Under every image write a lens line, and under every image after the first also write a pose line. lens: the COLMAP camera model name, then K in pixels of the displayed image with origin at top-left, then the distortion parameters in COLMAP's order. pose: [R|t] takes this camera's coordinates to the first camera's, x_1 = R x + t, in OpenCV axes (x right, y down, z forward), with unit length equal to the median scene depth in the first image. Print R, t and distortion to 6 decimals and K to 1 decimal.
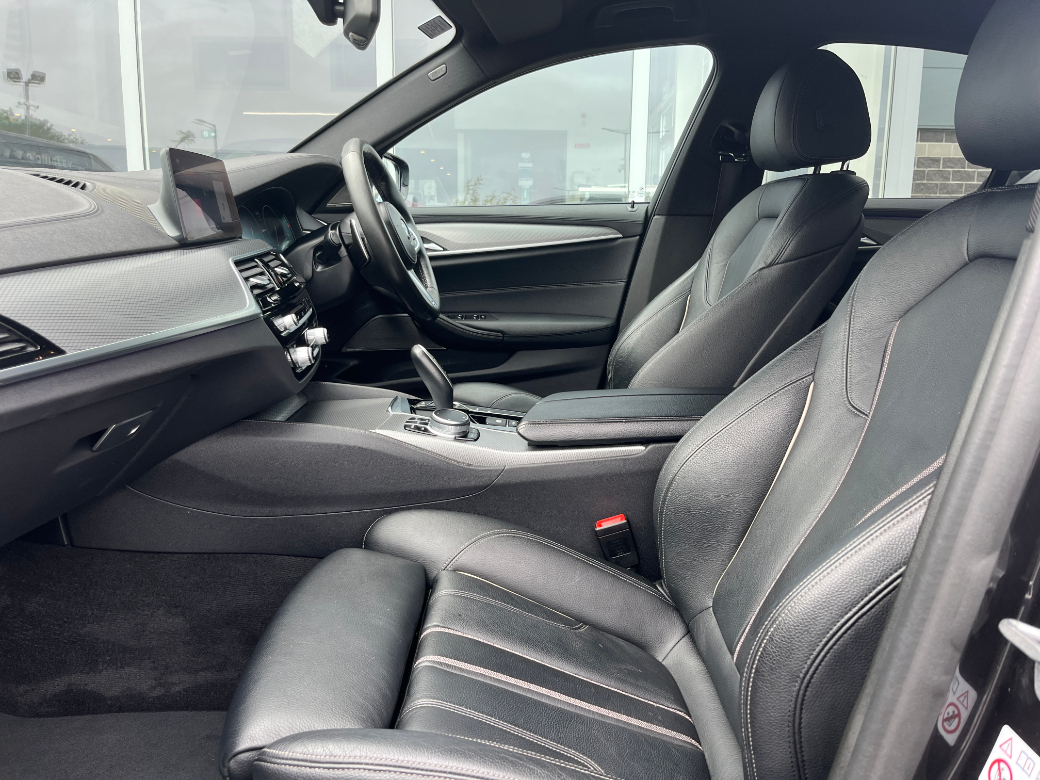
lens RADIAL K [[790.2, 0, 518.5], [0, 790.2, 388.6], [0, 0, 1]] dist [0.021995, -0.012778]
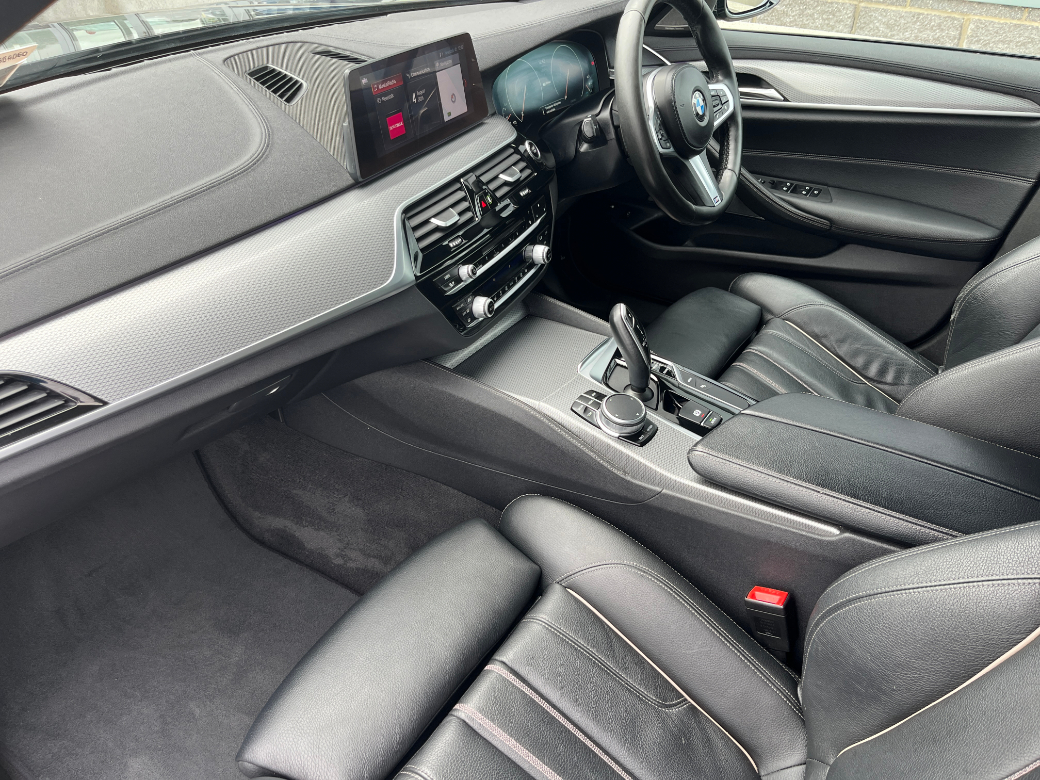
lens RADIAL K [[790.2, 0, 521.8], [0, 790.2, 391.3], [0, 0, 1]] dist [0.021995, -0.012778]
pose [[0.852209, 0.294993, -0.432109, 0.192997], [-0.127810, 0.918252, 0.374804, -0.304600], [0.507350, -0.264184, 0.820246, 0.256797]]
